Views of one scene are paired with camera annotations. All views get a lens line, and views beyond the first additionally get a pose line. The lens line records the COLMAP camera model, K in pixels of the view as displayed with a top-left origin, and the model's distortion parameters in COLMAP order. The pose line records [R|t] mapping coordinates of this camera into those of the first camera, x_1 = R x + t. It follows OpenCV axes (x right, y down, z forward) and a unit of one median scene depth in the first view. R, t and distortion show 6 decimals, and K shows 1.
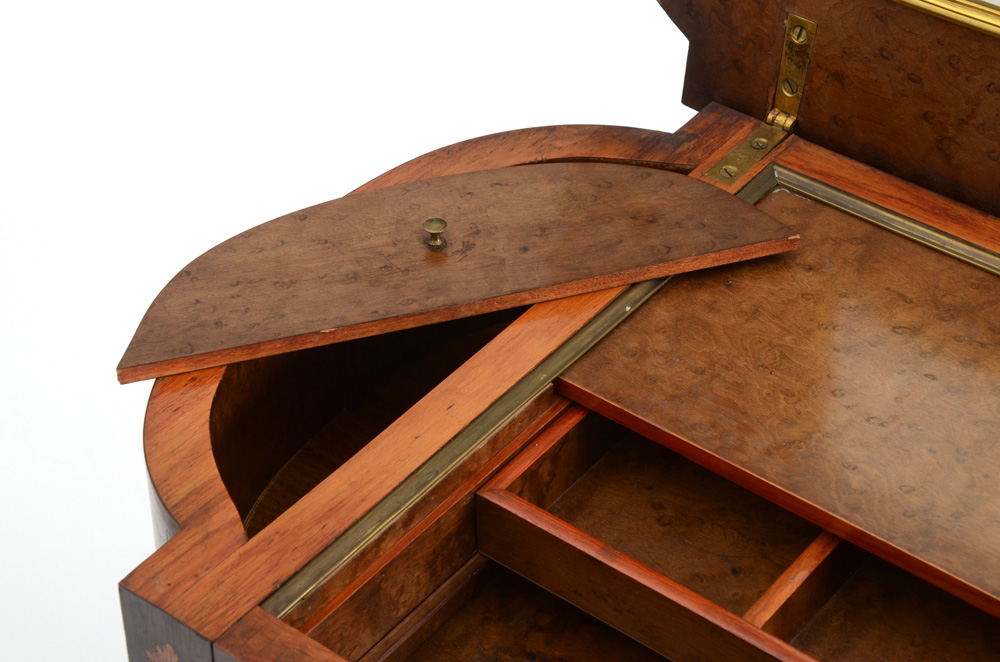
lens RADIAL K [[2194.9, 0, 497.7], [0, 2194.9, 337.6], [0, 0, 1]] dist [0.372436, 0.000000]
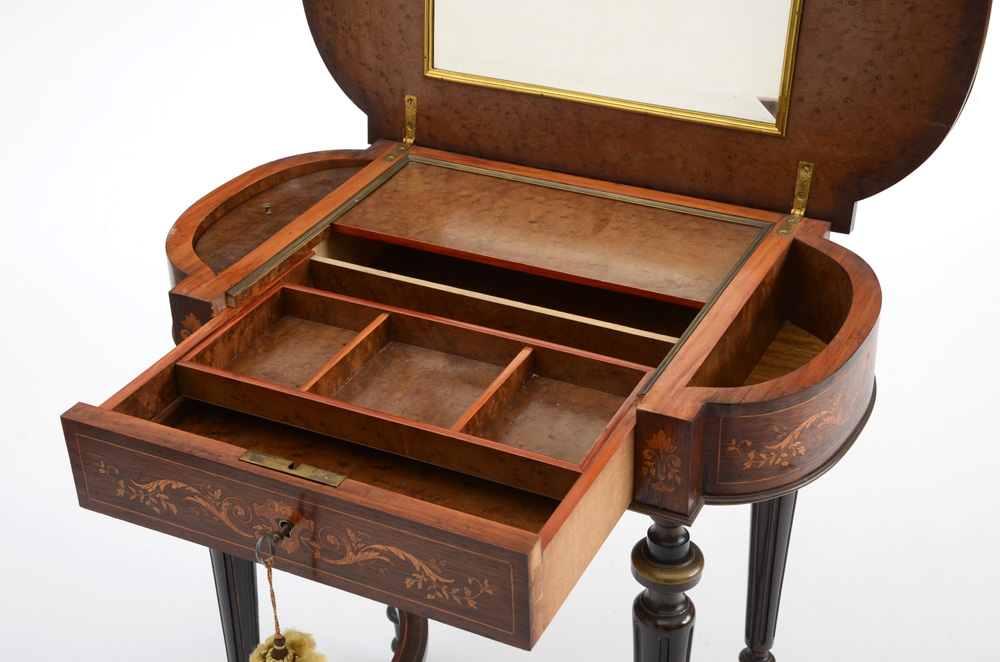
lens RADIAL K [[1457.0, 0, 494.6], [0, 1457.0, 340.1], [0, 0, 1]] dist [0.162425, 0.000000]
pose [[0.978916, -0.110874, 0.171553, -0.088032], [0.139707, 0.976122, -0.166336, 0.435328], [-0.149014, 0.186796, 0.971031, -0.588306]]
